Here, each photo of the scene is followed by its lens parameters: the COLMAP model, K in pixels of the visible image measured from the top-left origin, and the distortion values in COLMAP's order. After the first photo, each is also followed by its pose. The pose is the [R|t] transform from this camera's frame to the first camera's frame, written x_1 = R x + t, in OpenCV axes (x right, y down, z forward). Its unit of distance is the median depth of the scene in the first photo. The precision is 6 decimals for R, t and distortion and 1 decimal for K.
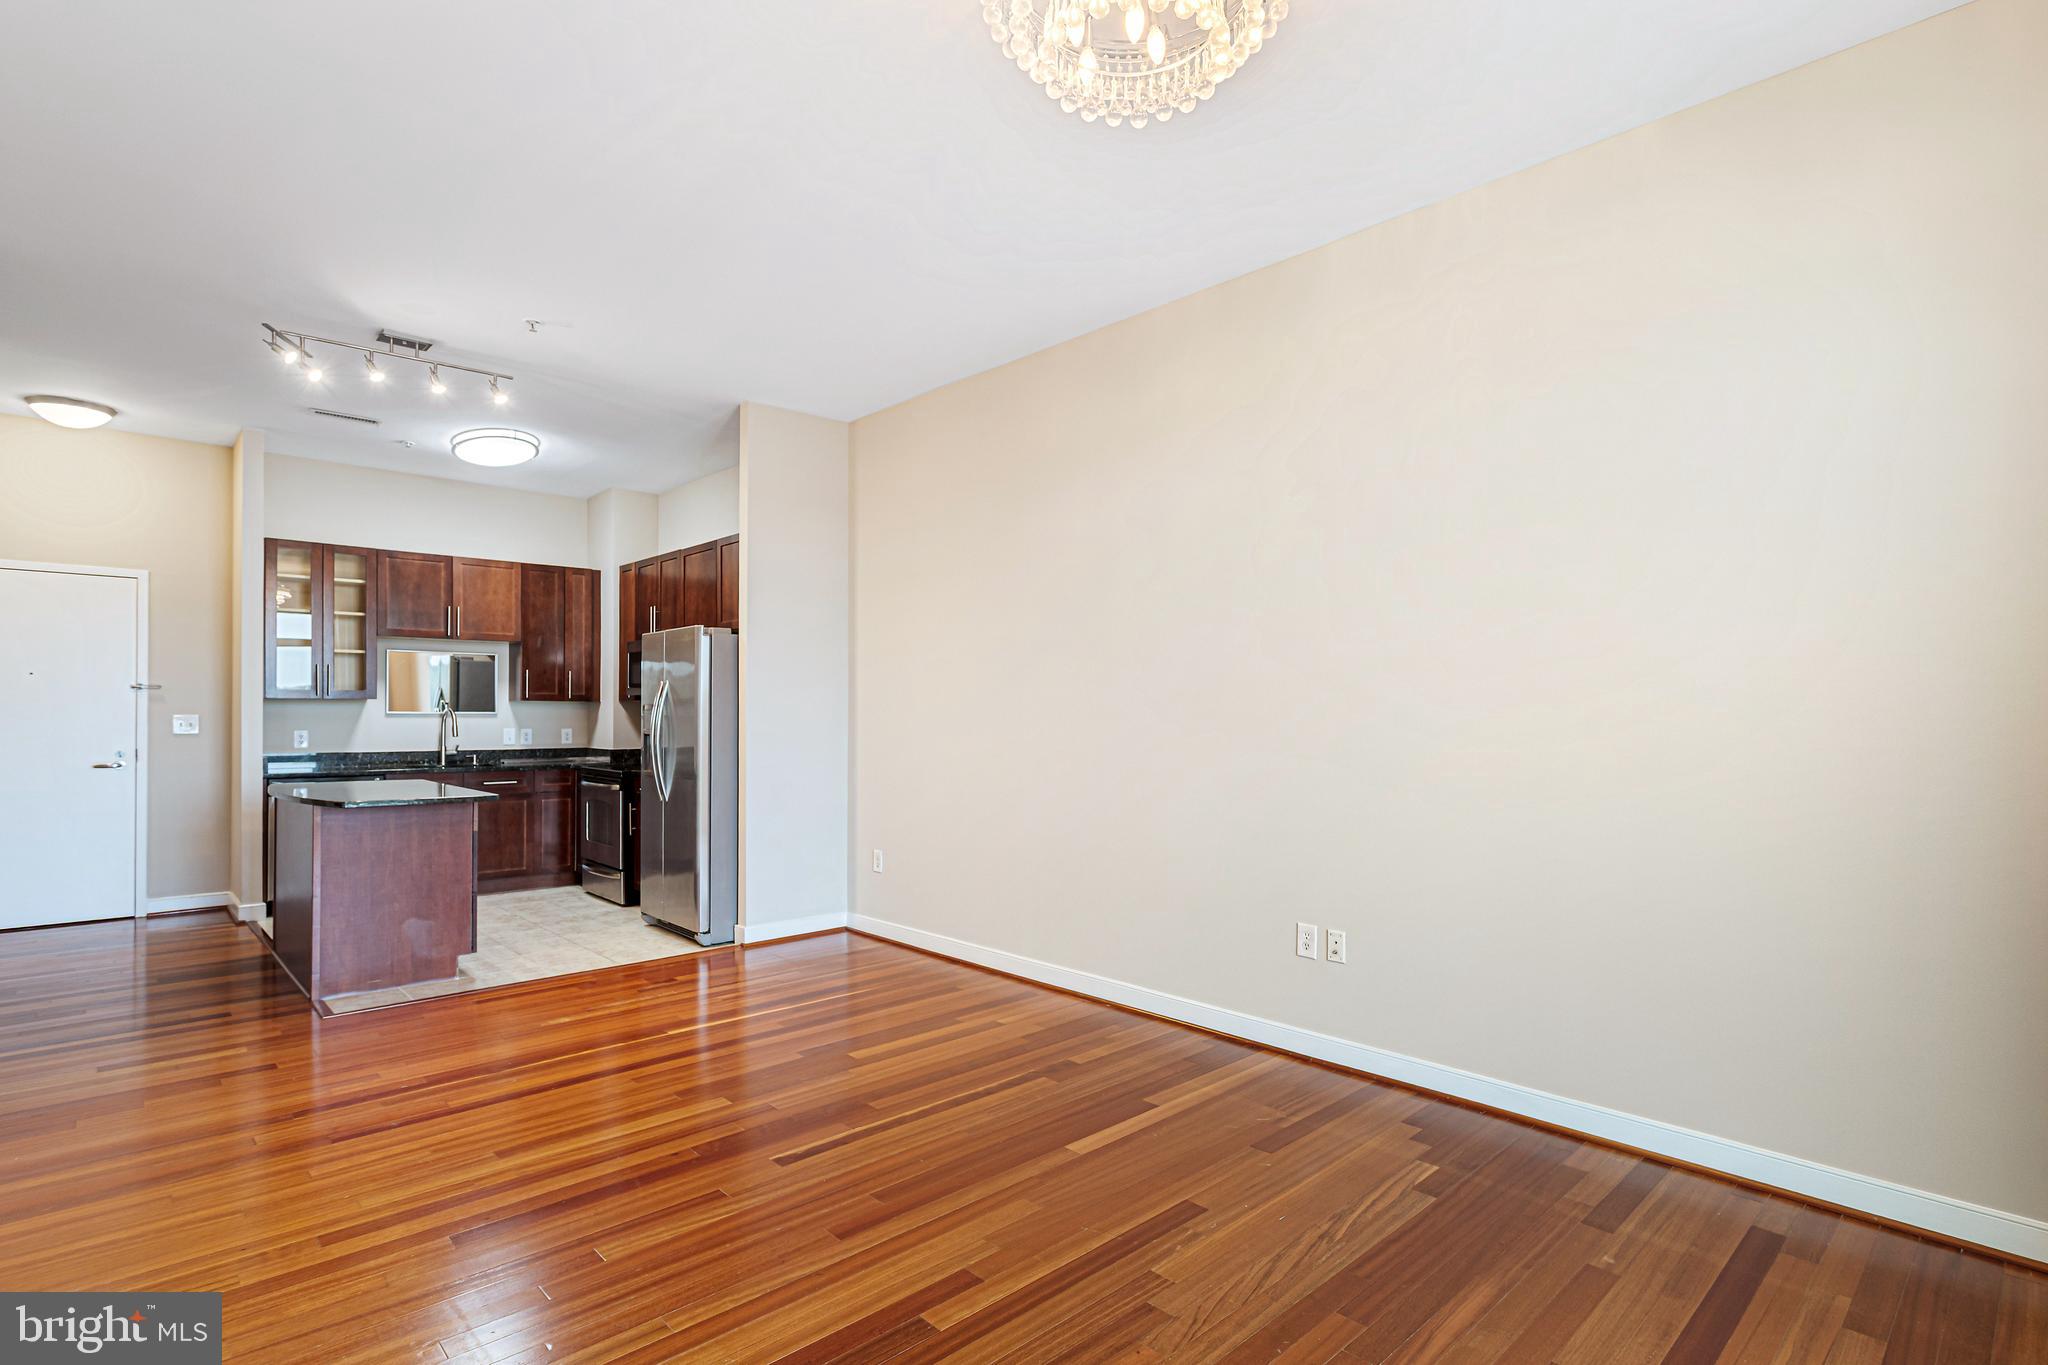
lens RADIAL K [[999.9, 0, 1073.5], [0, 999.9, 711.6], [0, 0, 1]] dist [-0.002858, -0.000388]
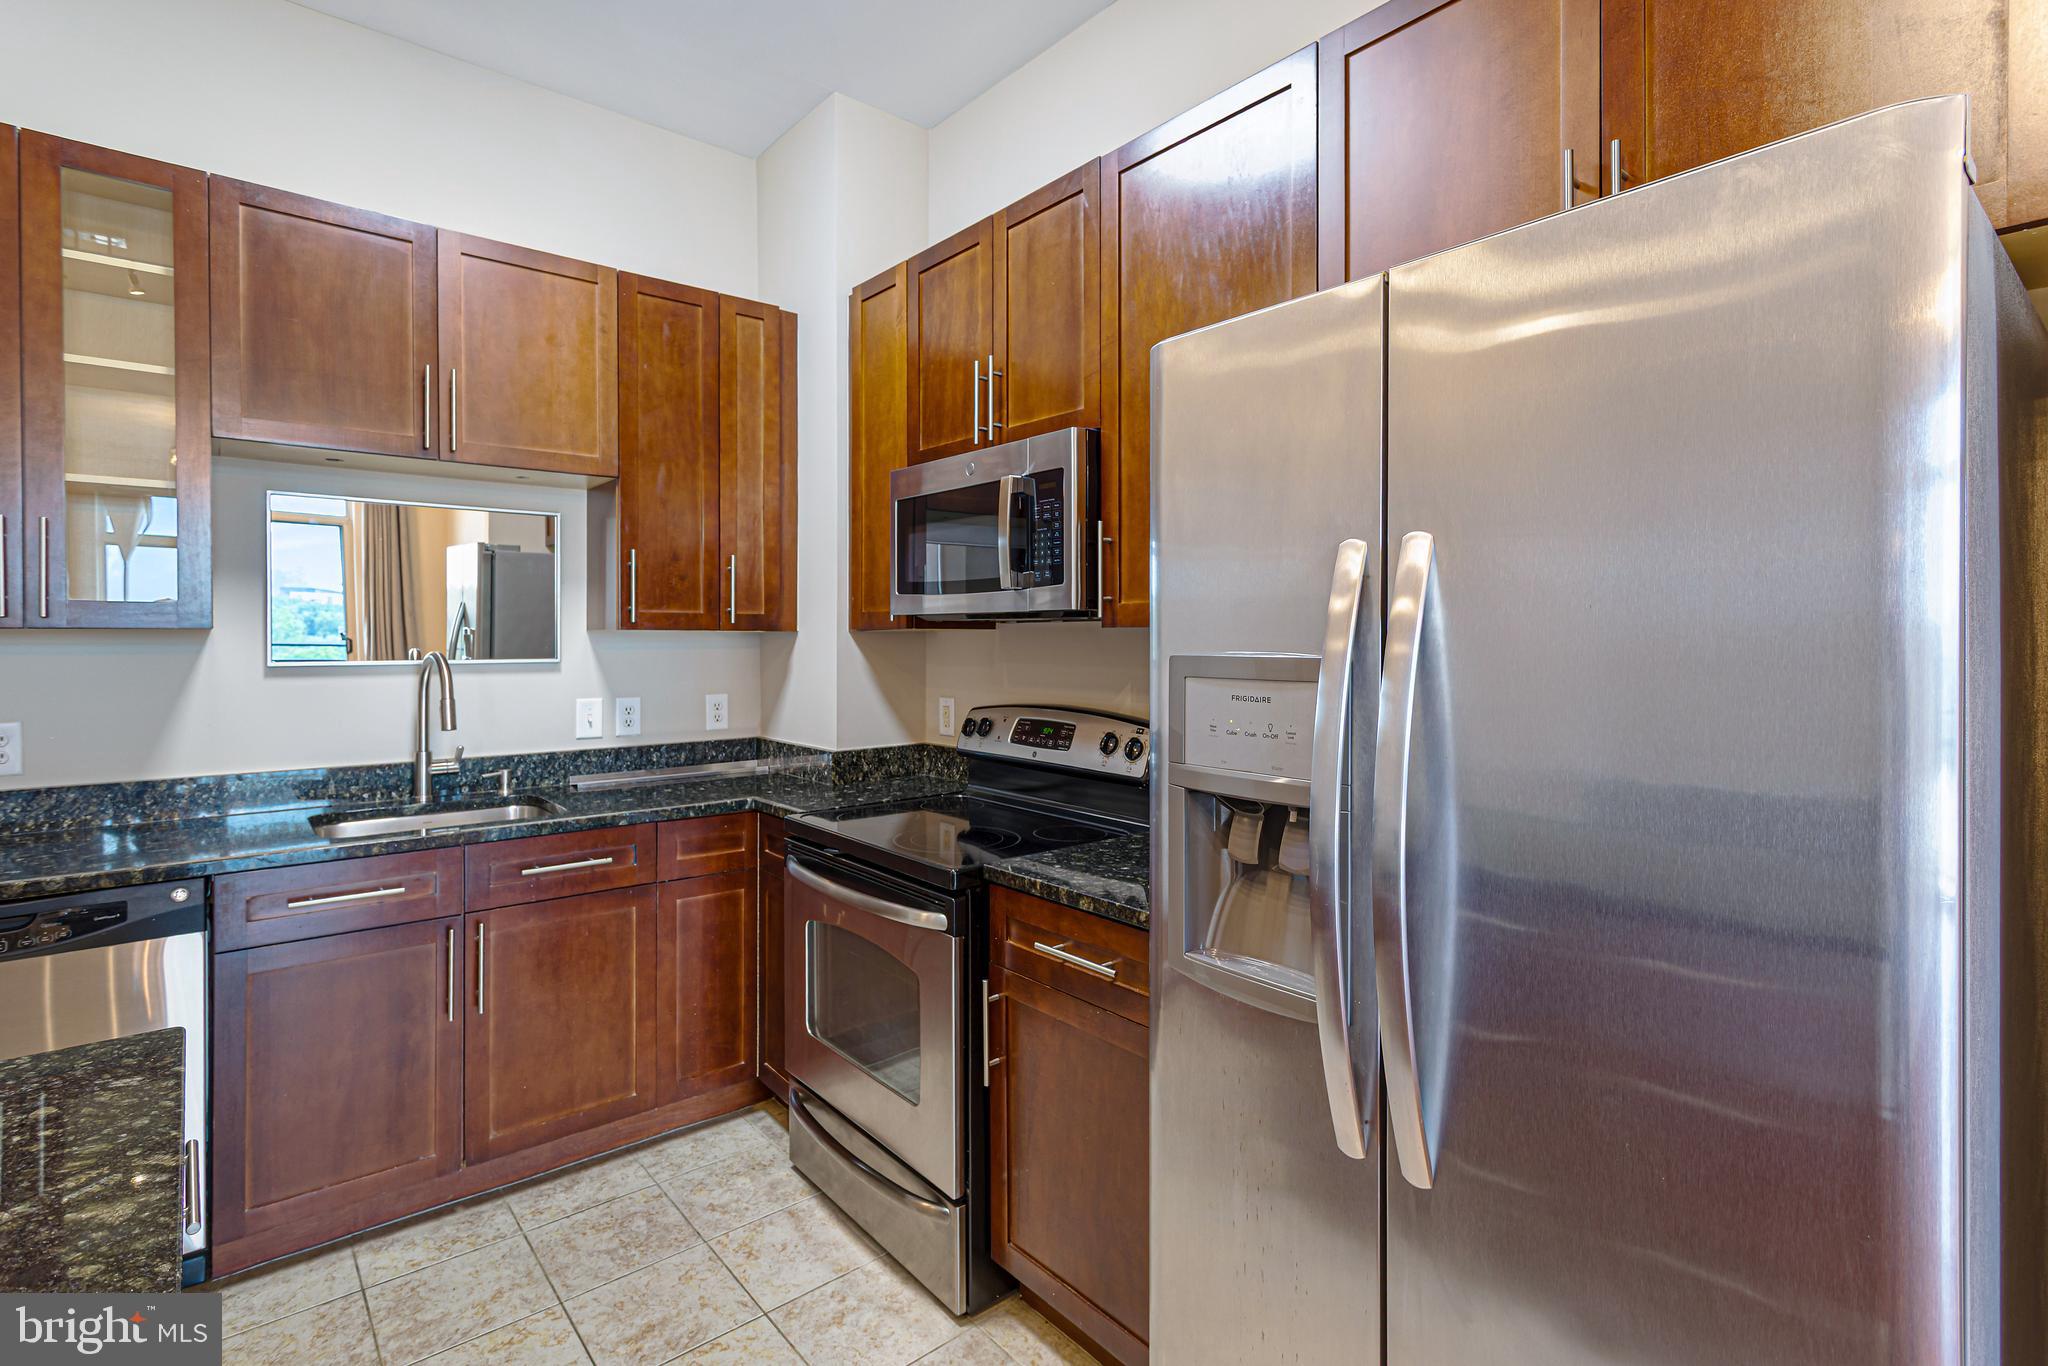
lens RADIAL K [[968.6, 0, 1028.3], [0, 968.6, 644.3], [0, 0, 1]] dist [-0.000816, 0.001040]
pose [[0.997291, -0.001945, -0.073527, -0.379520], [0.002767, 0.999935, 0.011083, -0.009161], [0.073501, -0.011256, 0.997232, 0.659160]]
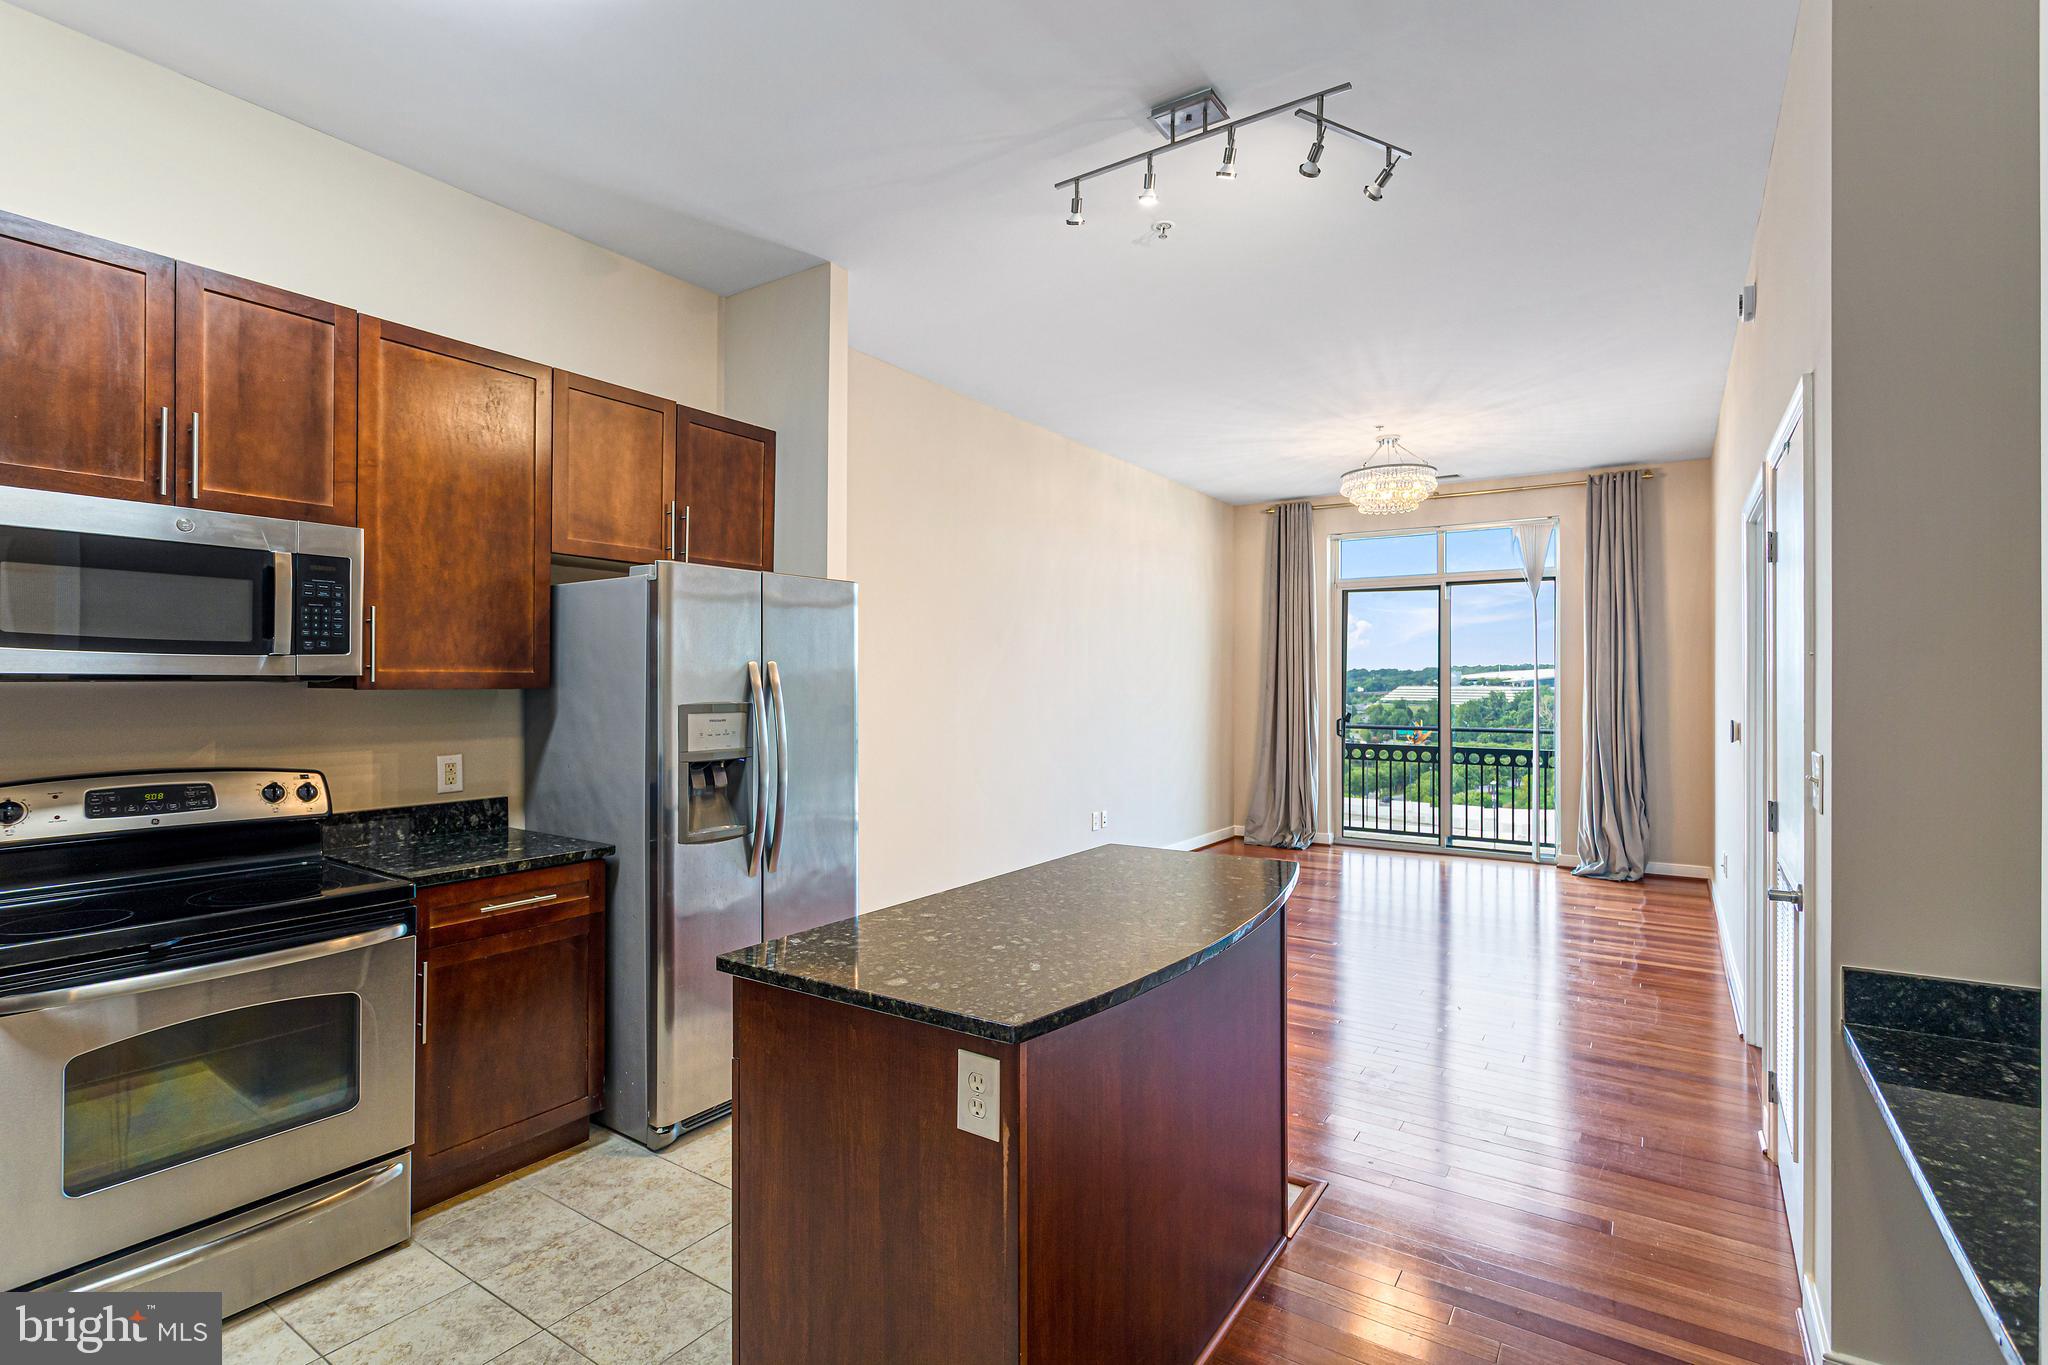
lens RADIAL K [[965.1, 0, 1033.8], [0, 965.1, 674.8], [0, 0, 1]] dist [-0.003186, 0.001086]
pose [[-0.203248, 0.003620, 0.979121, -0.787163], [-0.005821, 0.999971, -0.004905, -0.016220], [-0.979110, -0.006696, -0.203221, 0.778013]]
